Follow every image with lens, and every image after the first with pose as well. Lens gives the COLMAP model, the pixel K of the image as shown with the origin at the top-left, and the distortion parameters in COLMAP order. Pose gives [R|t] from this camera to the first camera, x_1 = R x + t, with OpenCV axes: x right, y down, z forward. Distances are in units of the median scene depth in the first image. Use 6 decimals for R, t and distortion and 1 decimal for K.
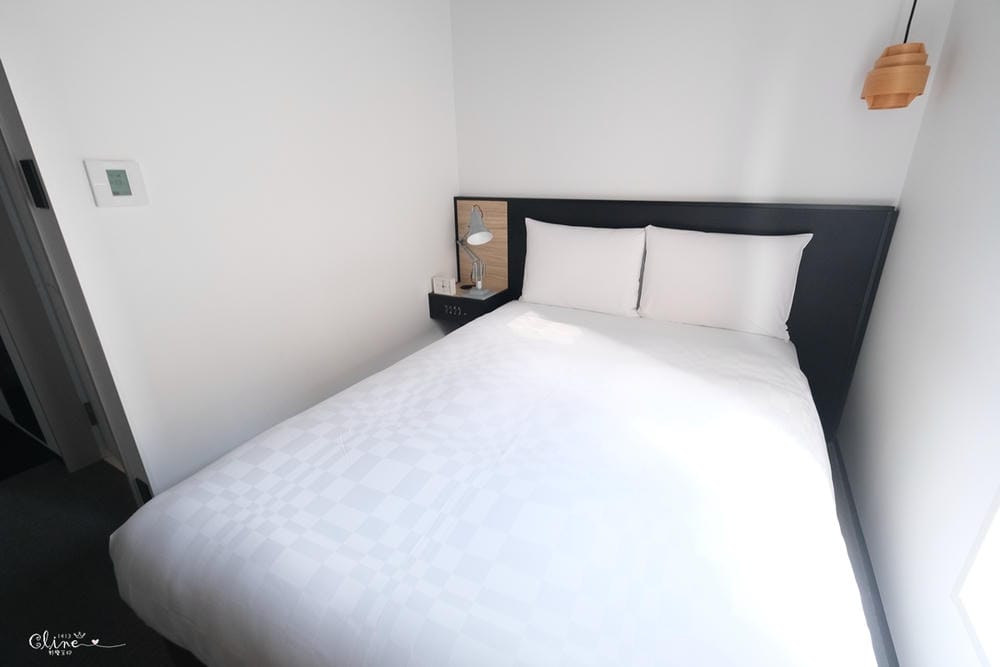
lens RADIAL K [[437.2, 0, 506.0], [0, 437.2, 322.1], [0, 0, 1]] dist [-0.002653, 0.001276]
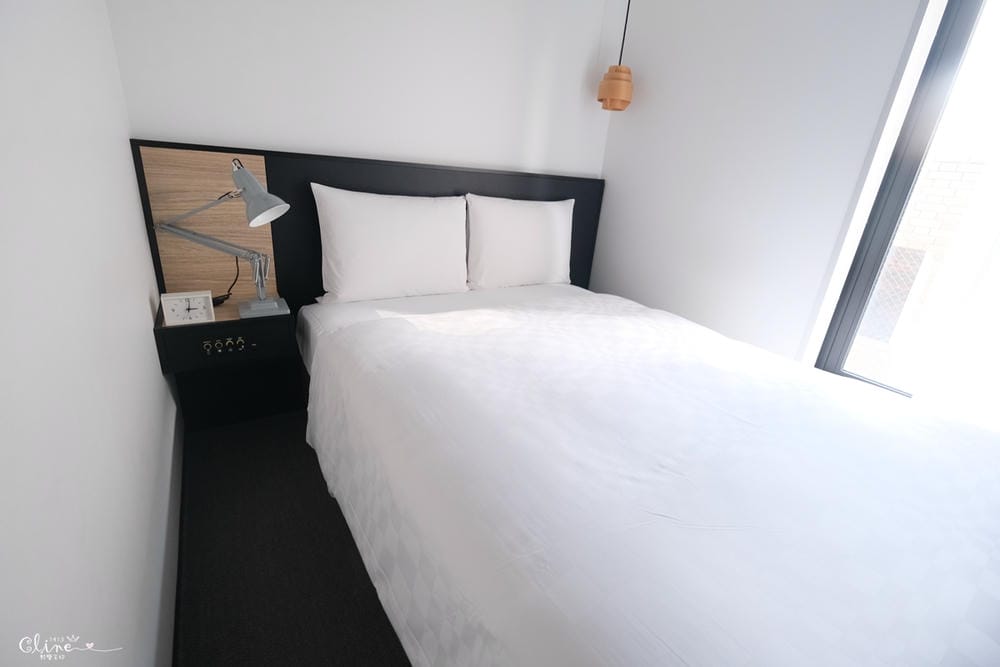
lens RADIAL K [[437.2, 0, 506.0], [0, 437.2, 322.1], [0, 0, 1]] dist [-0.002653, 0.001276]
pose [[0.480033, -0.263694, 0.836680, -0.524012], [0.178840, 0.963140, 0.200943, -0.132888], [-0.858827, 0.053172, 0.509498, 0.475820]]
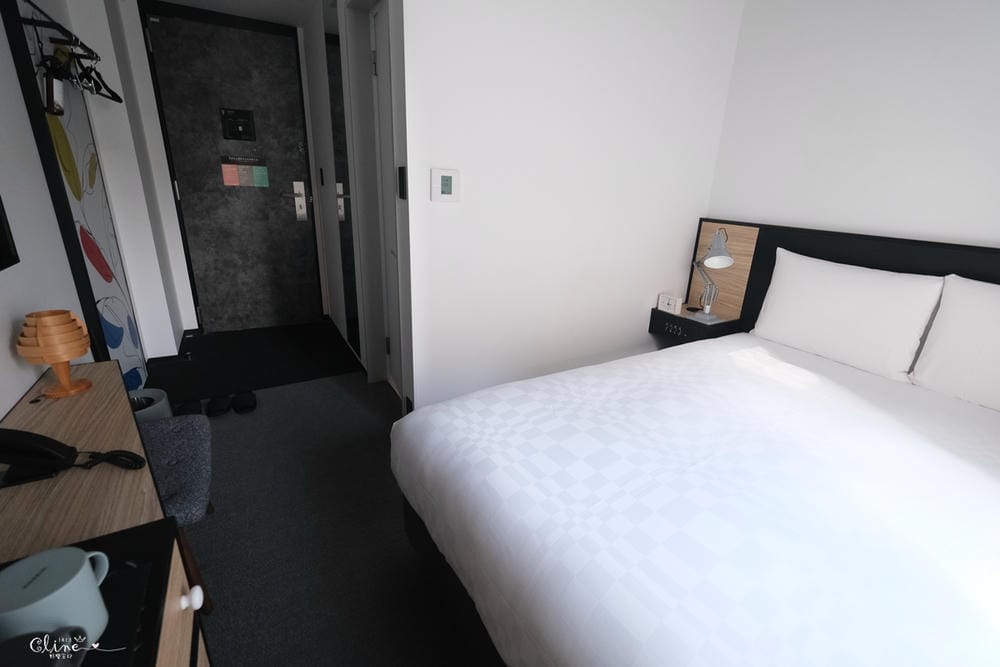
lens RADIAL K [[437.2, 0, 506.0], [0, 437.2, 322.1], [0, 0, 1]] dist [-0.002653, 0.001276]
pose [[0.861888, 0.201444, -0.465370, 0.013718], [-0.217592, 0.975847, 0.019422, 0.026301], [0.458042, 0.084521, 0.884903, -0.075403]]
